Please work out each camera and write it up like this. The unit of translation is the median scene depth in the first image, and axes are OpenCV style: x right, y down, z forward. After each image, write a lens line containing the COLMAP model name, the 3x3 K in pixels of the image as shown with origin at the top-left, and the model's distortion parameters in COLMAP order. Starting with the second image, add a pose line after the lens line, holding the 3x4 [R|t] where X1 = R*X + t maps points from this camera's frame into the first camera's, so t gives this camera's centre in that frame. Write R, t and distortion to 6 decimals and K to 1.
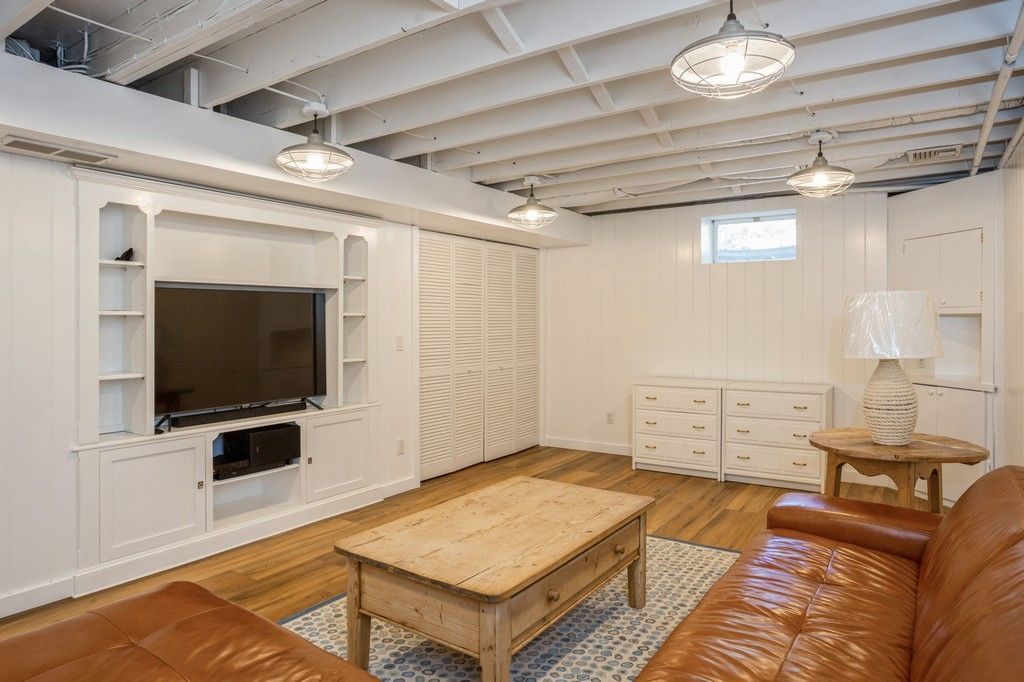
lens RADIAL K [[619.0, 0, 509.0], [0, 619.0, 317.2], [0, 0, 1]] dist [-0.062068, 0.000664]
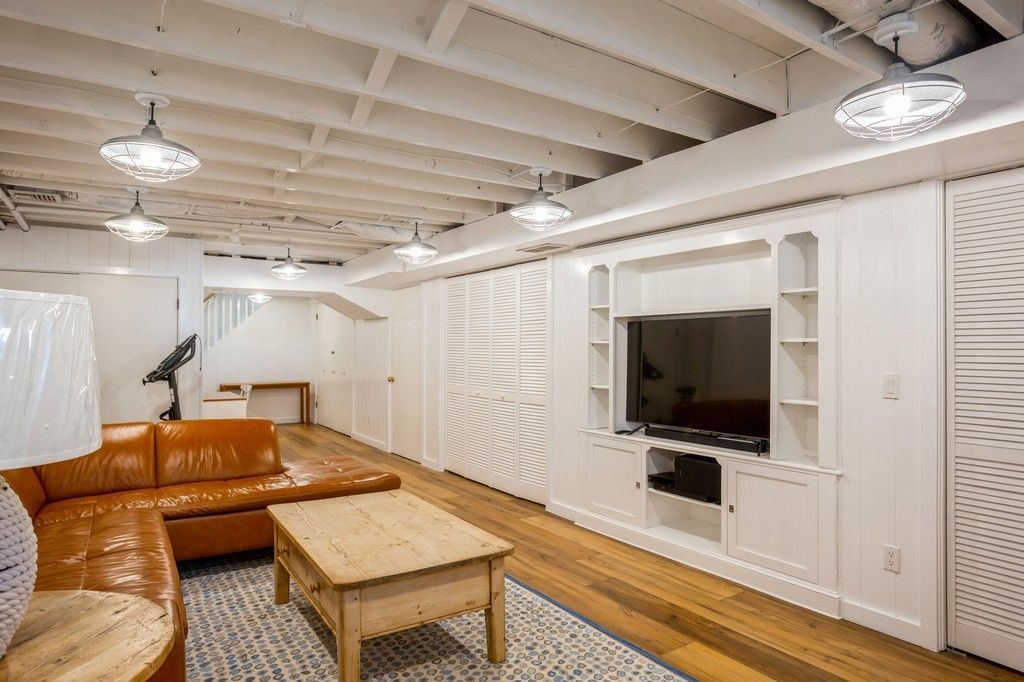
lens RADIAL K [[619.0, 0, 512.2], [0, 619.0, 342.3], [0, 0, 1]] dist [-0.062068, 0.000664]
pose [[-0.379578, -0.002948, -0.925155, 0.724109], [0.003576, 0.999983, -0.004654, 0.000418], [0.925153, -0.005075, -0.379561, 1.262217]]
